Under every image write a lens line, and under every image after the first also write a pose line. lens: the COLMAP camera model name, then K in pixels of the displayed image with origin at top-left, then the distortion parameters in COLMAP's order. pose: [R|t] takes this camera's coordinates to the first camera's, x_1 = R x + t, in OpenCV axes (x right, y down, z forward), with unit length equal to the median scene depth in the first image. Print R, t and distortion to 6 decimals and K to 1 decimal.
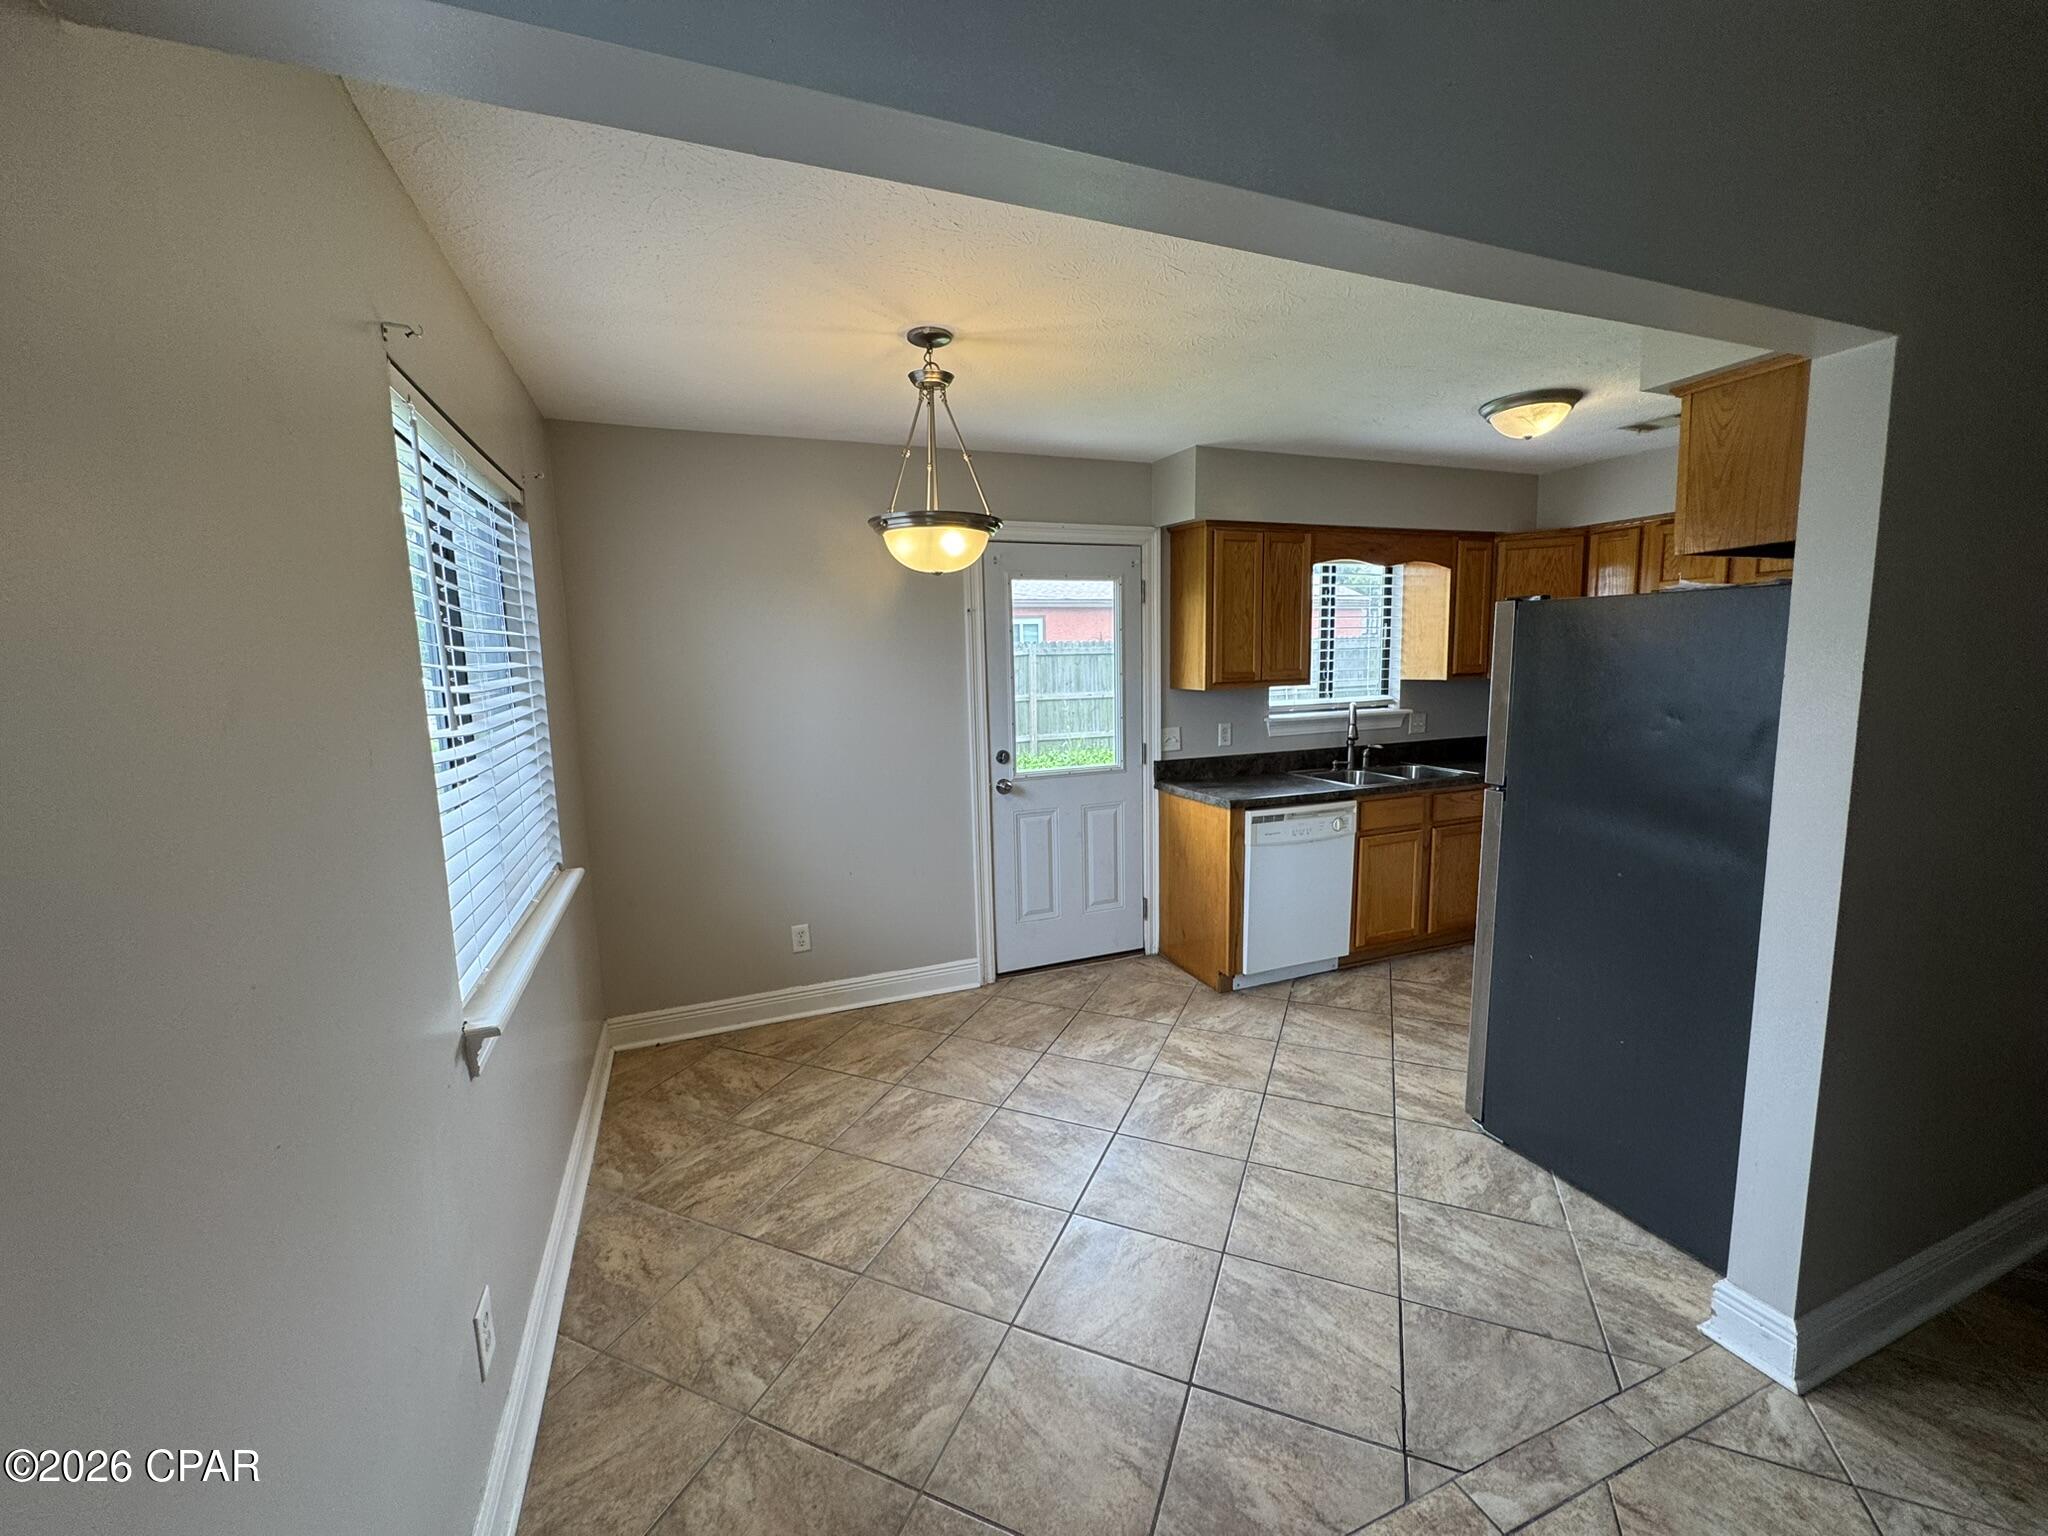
lens RADIAL K [[820.5, 0, 1020.6], [0, 820.5, 765.5], [0, 0, 1]] dist [-0.003037, 0.000499]
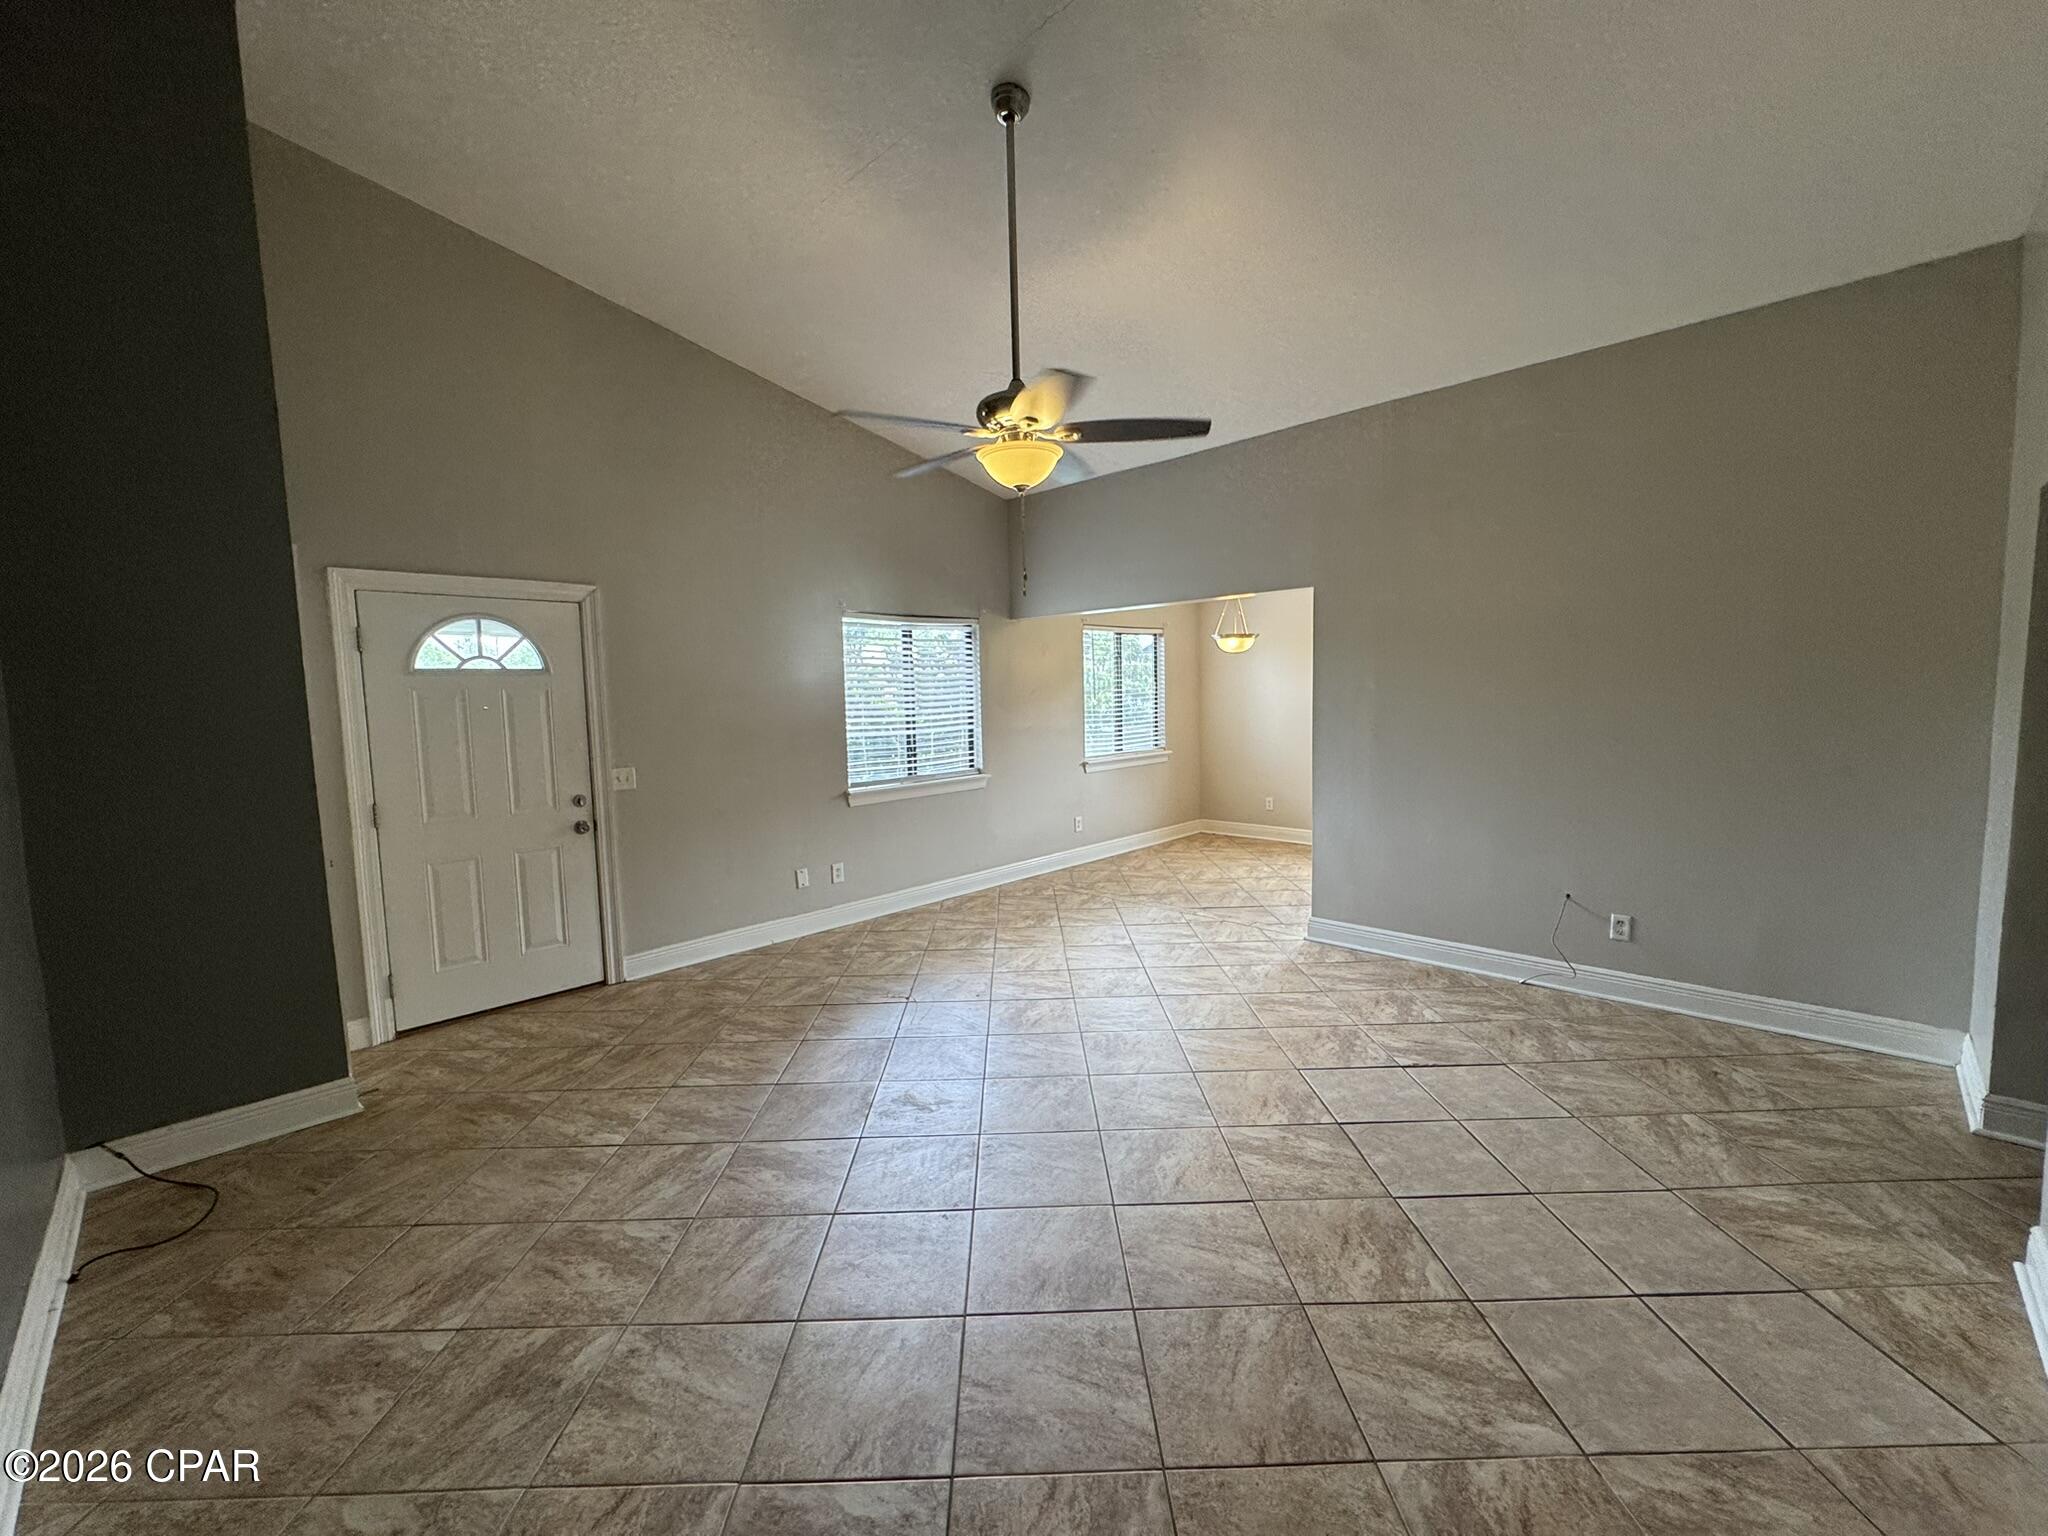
lens RADIAL K [[820.5, 0, 1022.1], [0, 820.5, 765.2], [0, 0, 1]] dist [-0.003037, 0.000499]
pose [[0.407175, 0.097258, -0.908157, 1.525851], [-0.102372, 0.992909, 0.060436, 0.039848], [0.907595, 0.068362, 0.414244, -0.567455]]
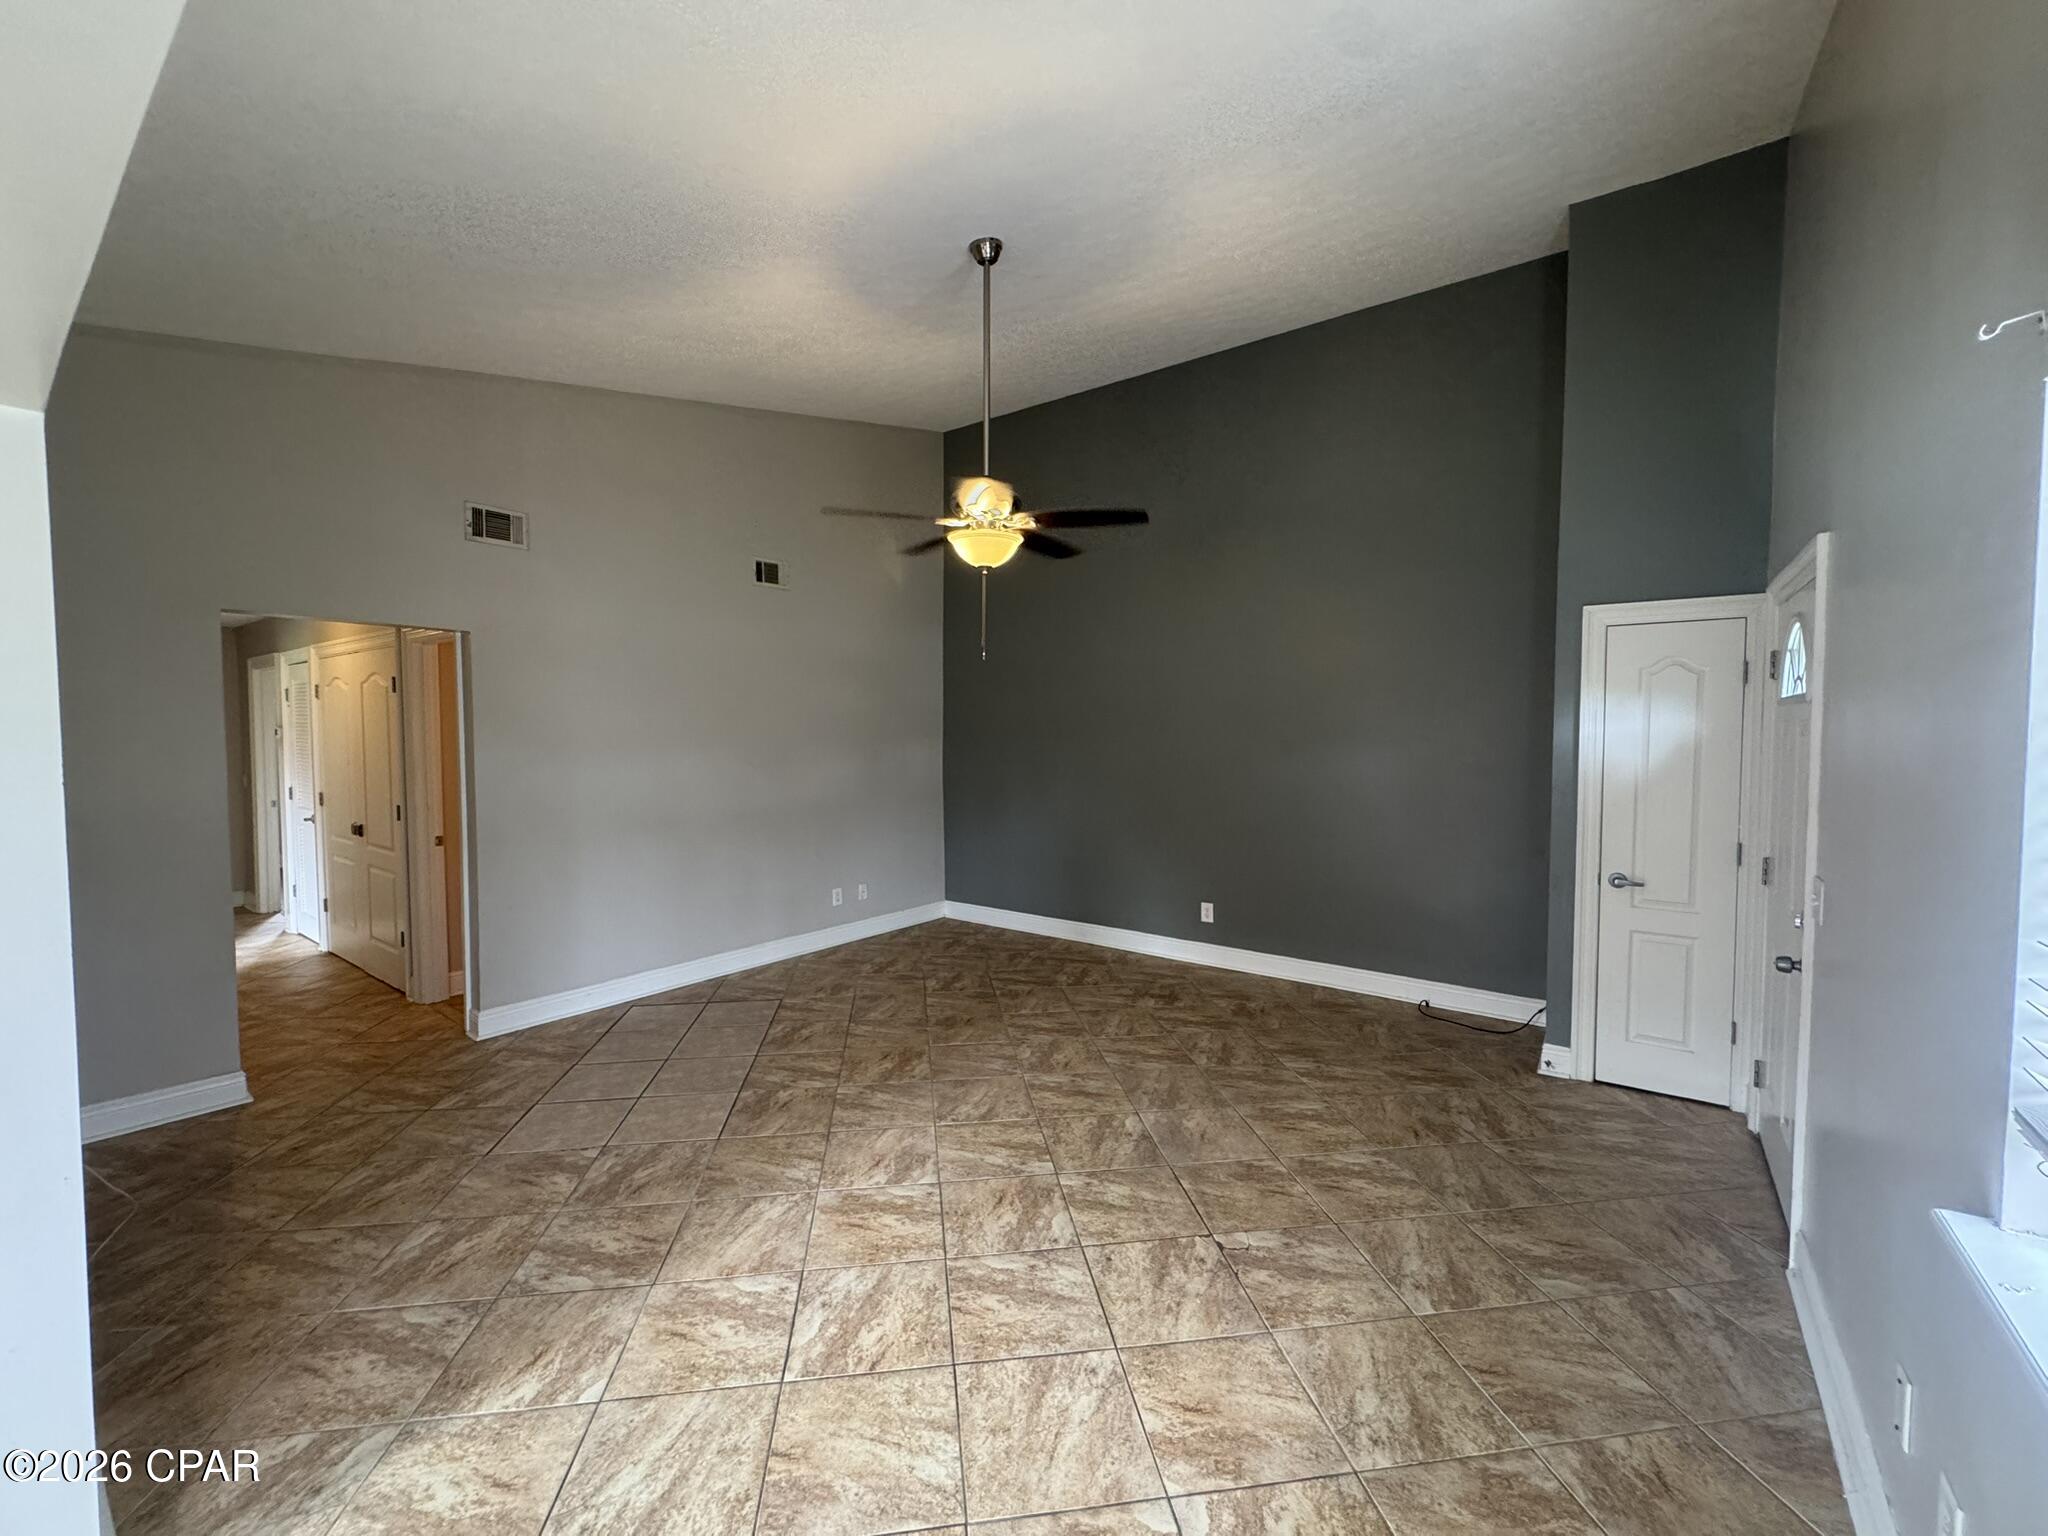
lens RADIAL K [[820.5, 0, 1020.2], [0, 820.5, 769.3], [0, 0, 1]] dist [-0.003037, 0.000499]
pose [[-0.523638, -0.016144, 0.851788, -0.108190], [0.120033, 0.988449, 0.092525, -0.039269], [-0.843442, 0.150692, -0.515652, 0.257471]]
